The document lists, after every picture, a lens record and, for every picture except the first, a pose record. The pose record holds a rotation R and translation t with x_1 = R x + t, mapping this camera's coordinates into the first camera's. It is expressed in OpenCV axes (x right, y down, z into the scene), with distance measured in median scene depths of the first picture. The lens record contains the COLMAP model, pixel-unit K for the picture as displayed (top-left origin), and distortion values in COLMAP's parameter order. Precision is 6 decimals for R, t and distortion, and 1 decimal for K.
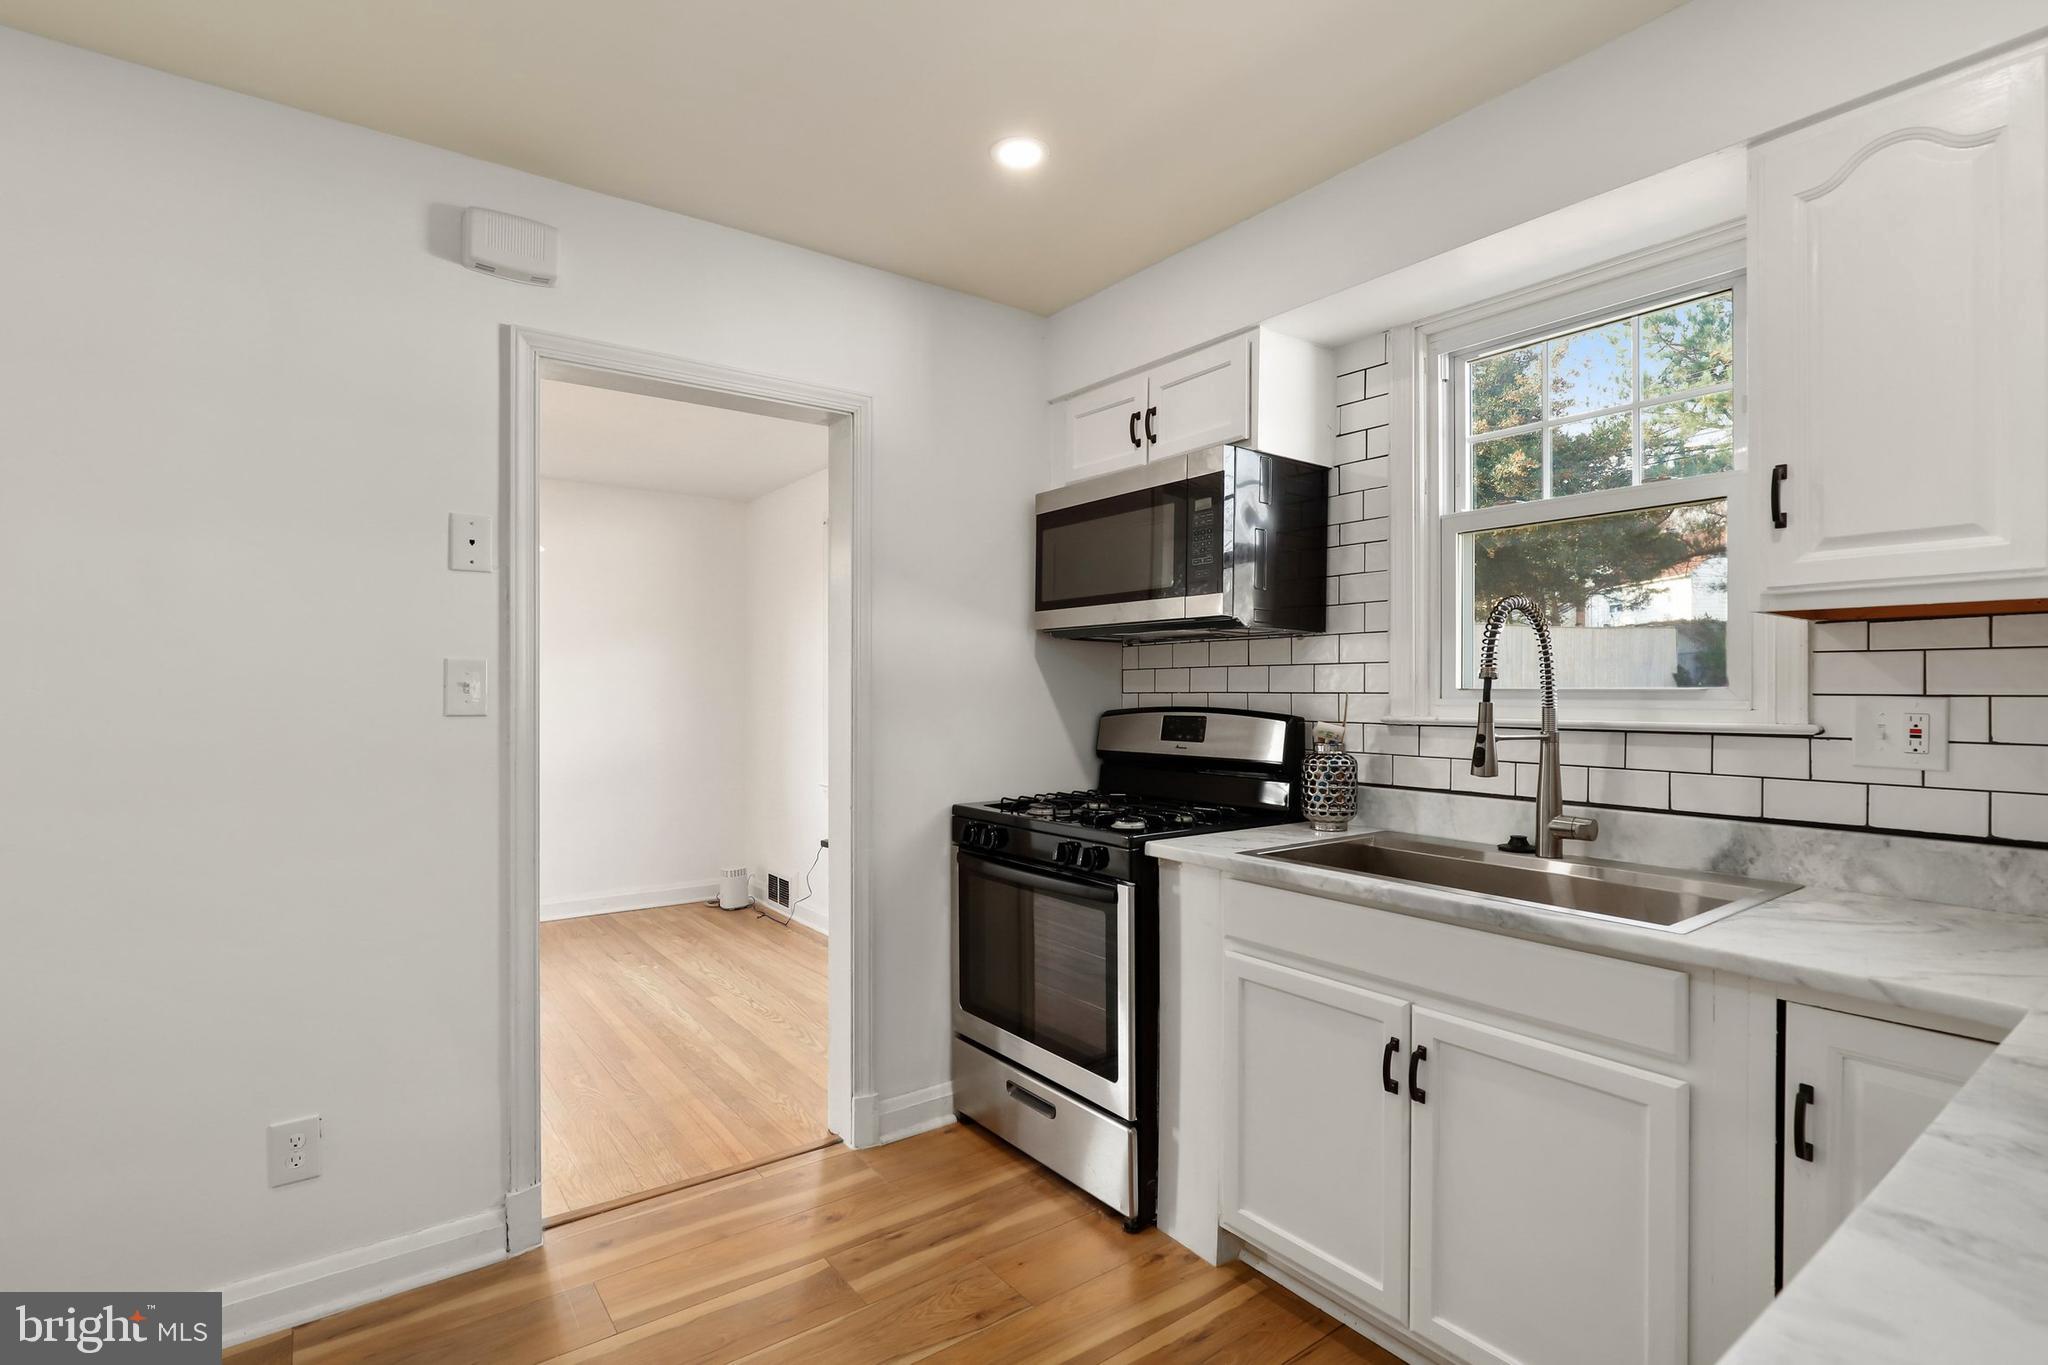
lens RADIAL K [[962.8, 0, 1014.8], [0, 962.8, 683.6], [0, 0, 1]] dist [-0.018080, 0.003567]
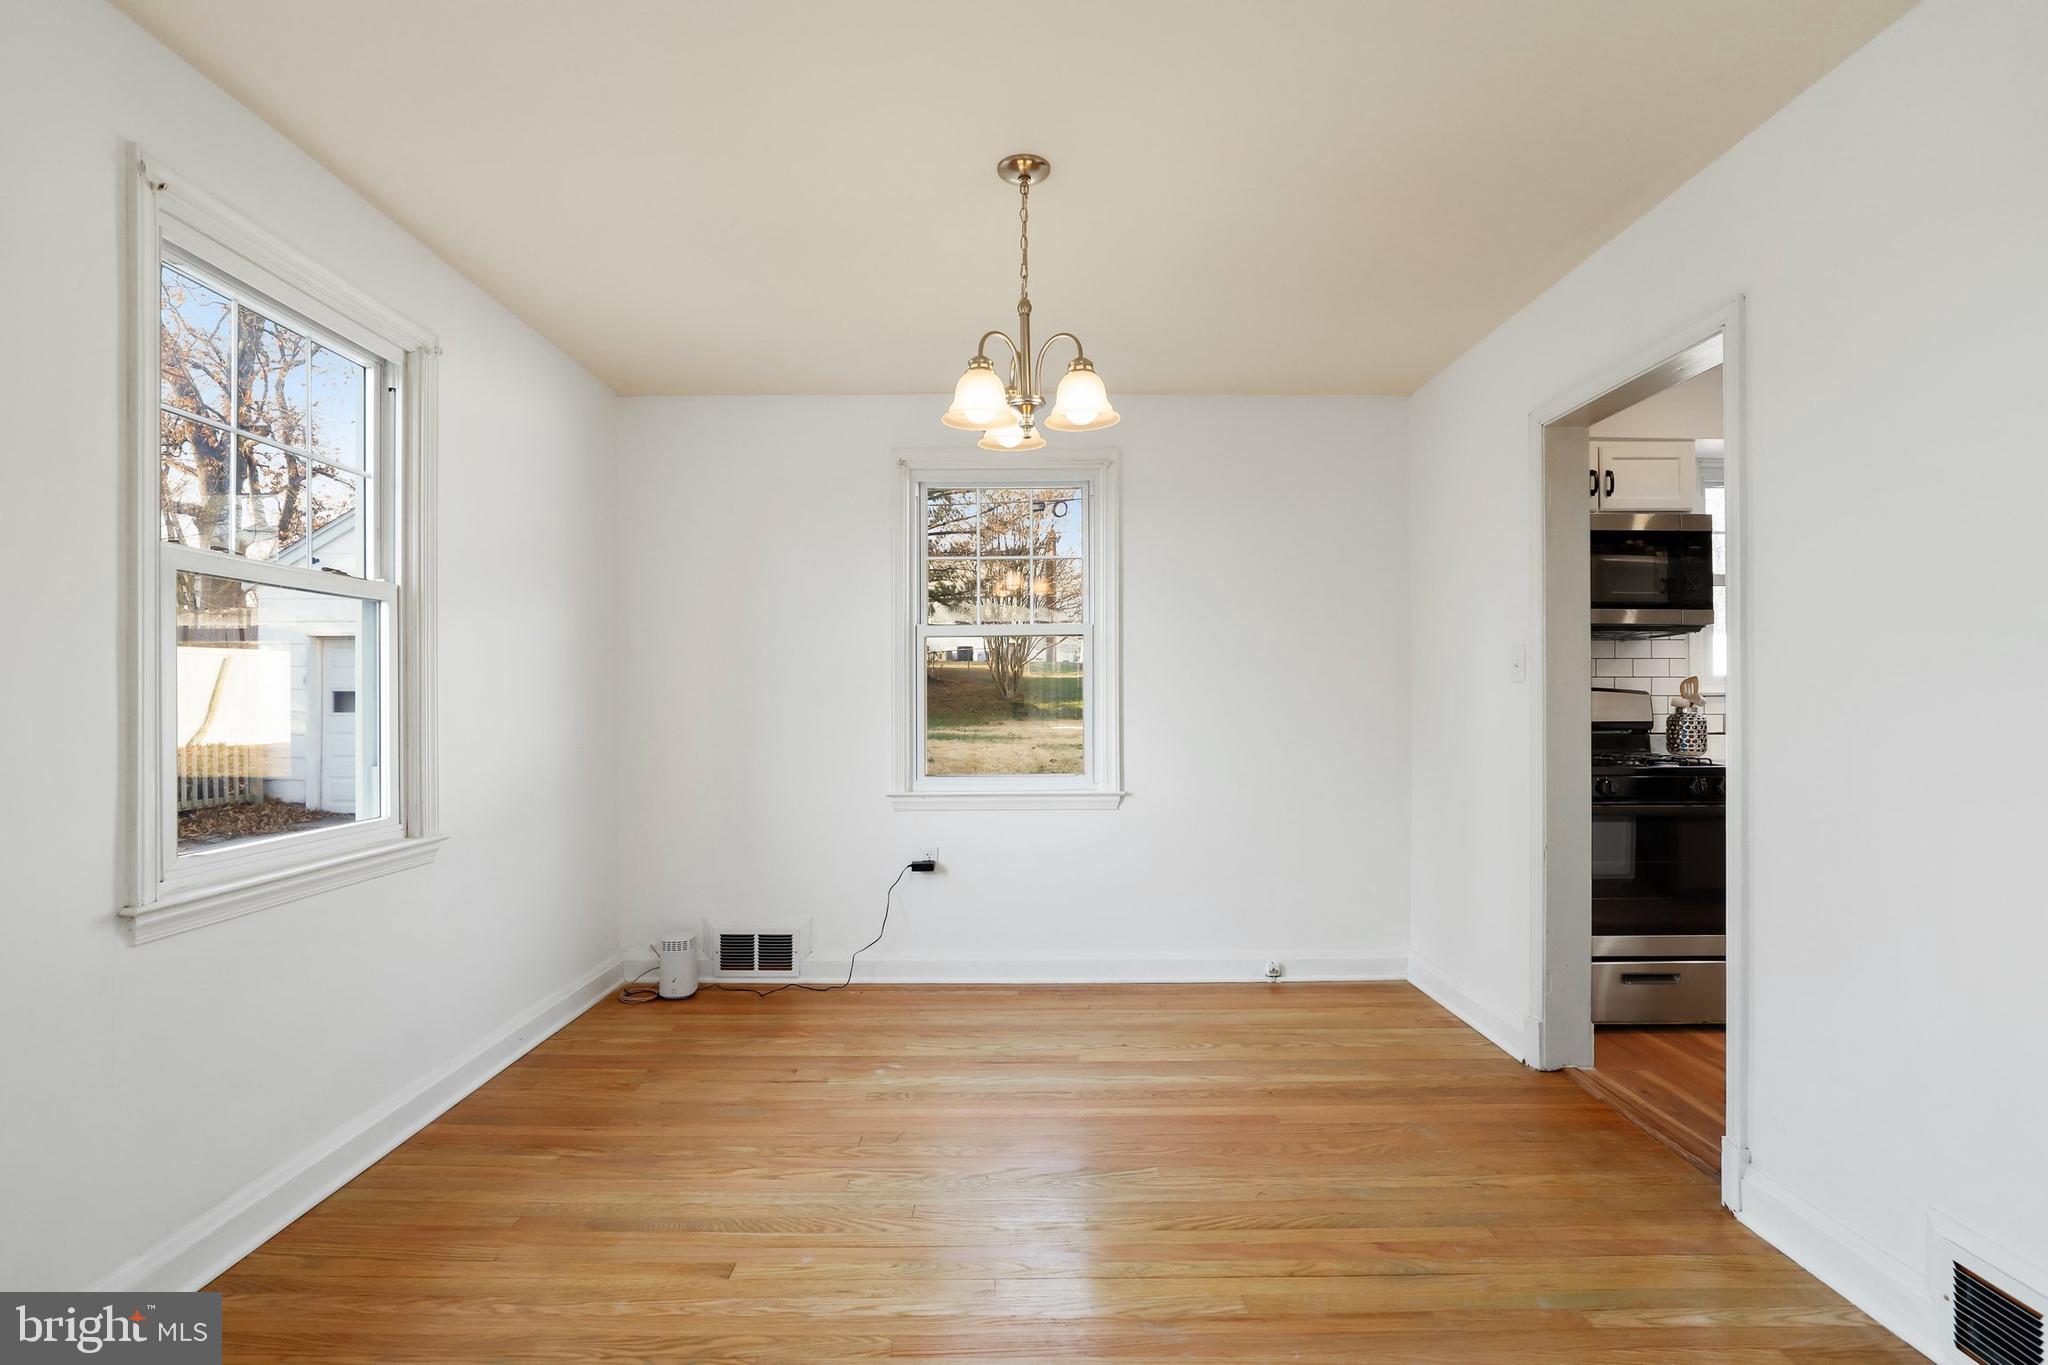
lens RADIAL K [[962.8, 0, 1017.0], [0, 962.8, 693.0], [0, 0, 1]] dist [-0.018080, 0.003567]
pose [[0.591975, 0.005695, 0.805936, -1.648387], [-0.006859, 0.999974, -0.002028, 0.048939], [-0.805927, -0.004327, 0.591999, 0.969984]]
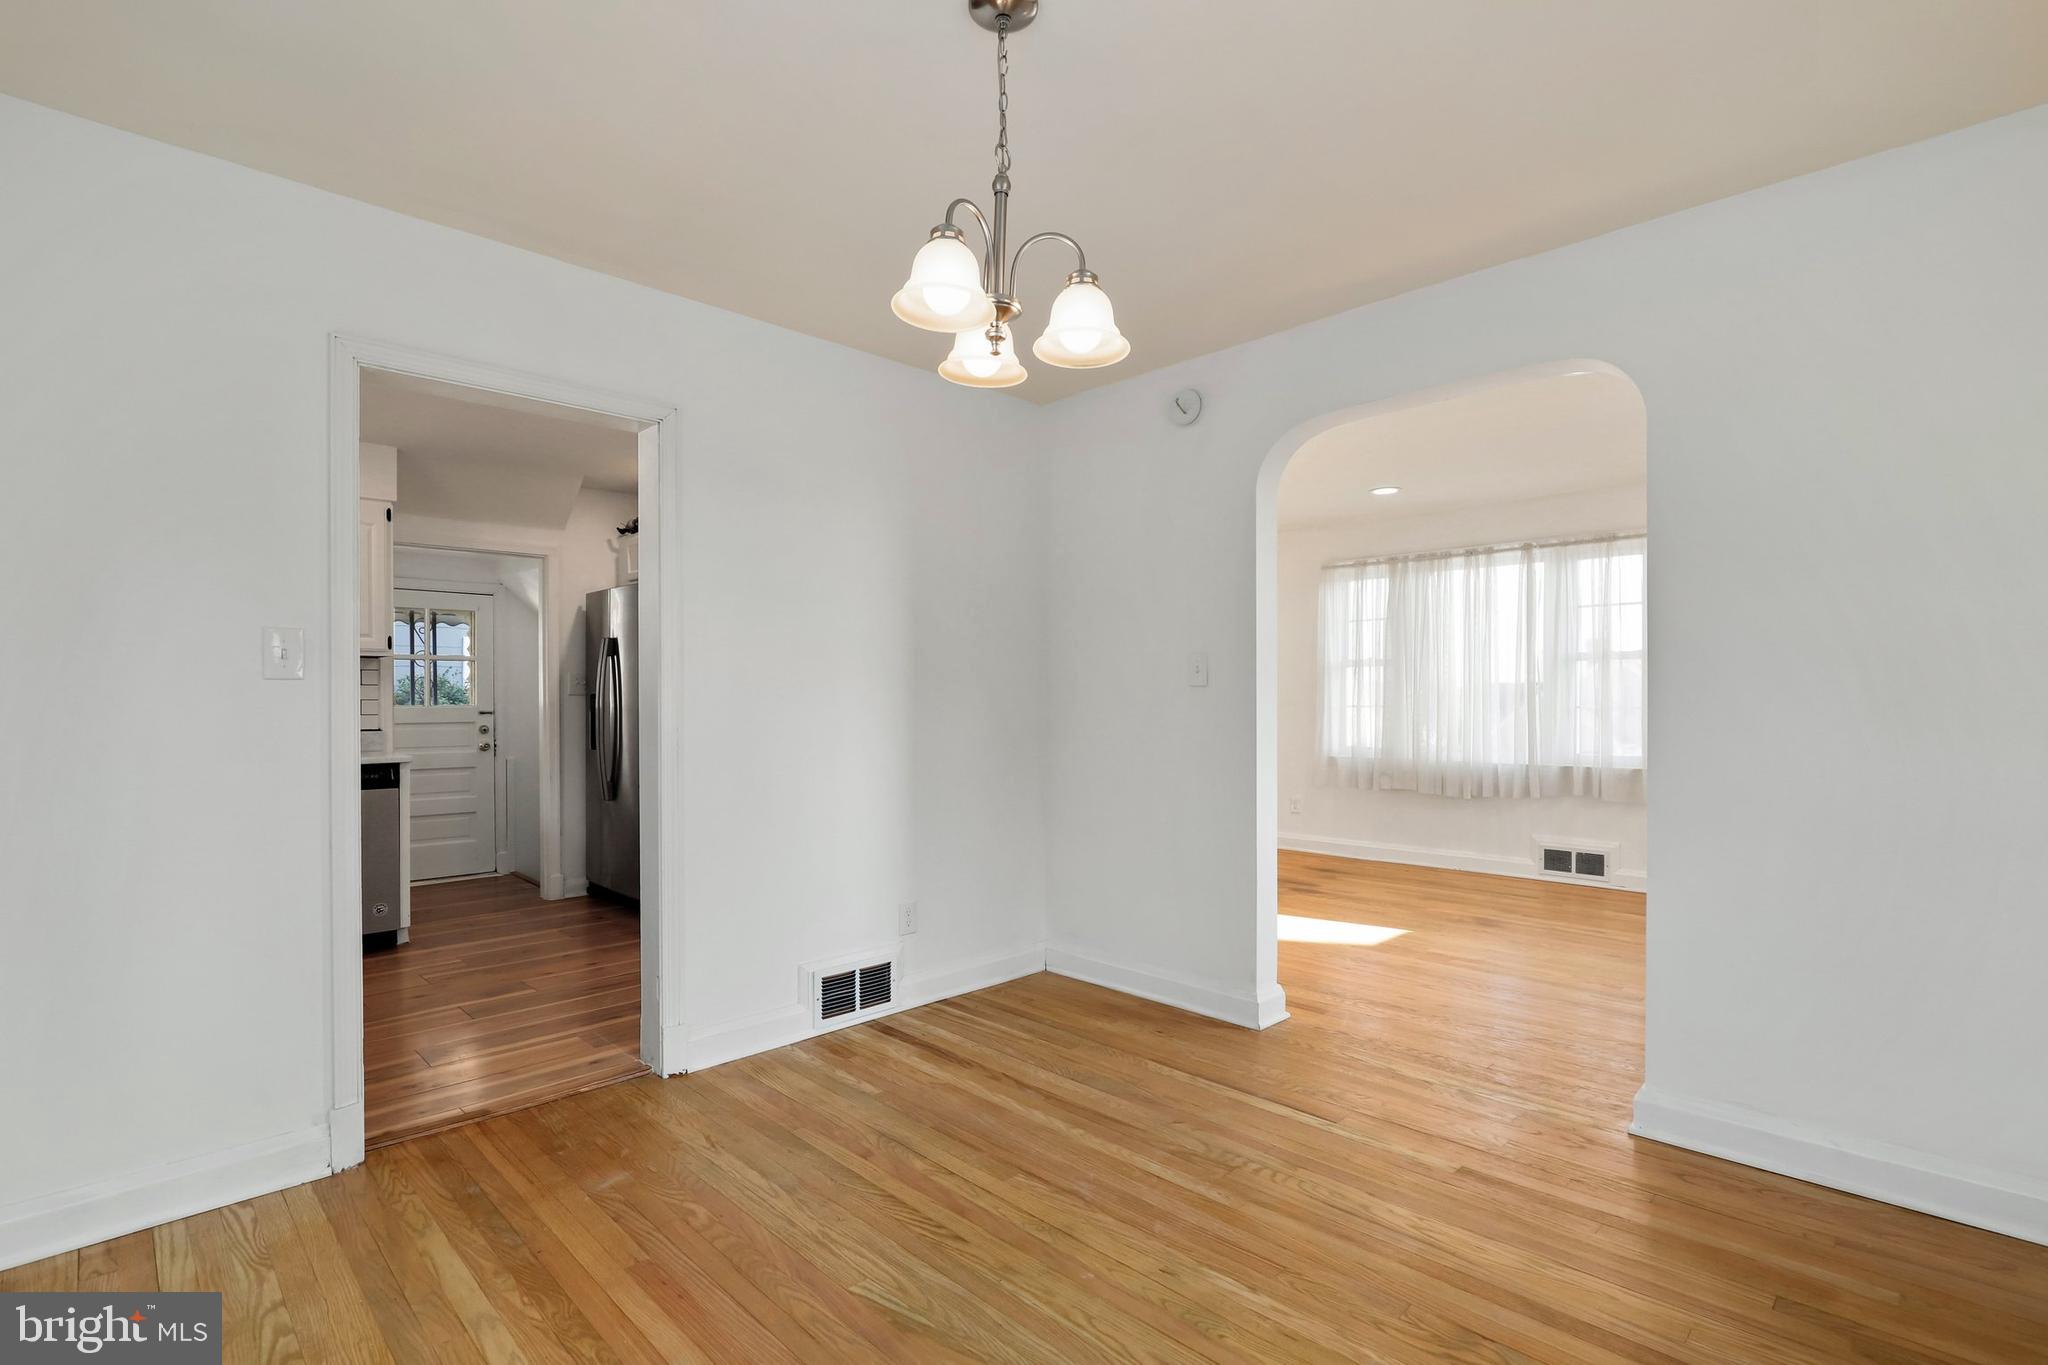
lens RADIAL K [[962.8, 0, 1016.0], [0, 962.8, 698.2], [0, 0, 1]] dist [-0.018080, 0.003567]
pose [[-0.989695, 0.006780, -0.143028, -0.771448], [0.007411, 0.999965, -0.003881, 0.053553], [0.142996, -0.004901, -0.989711, 2.265998]]
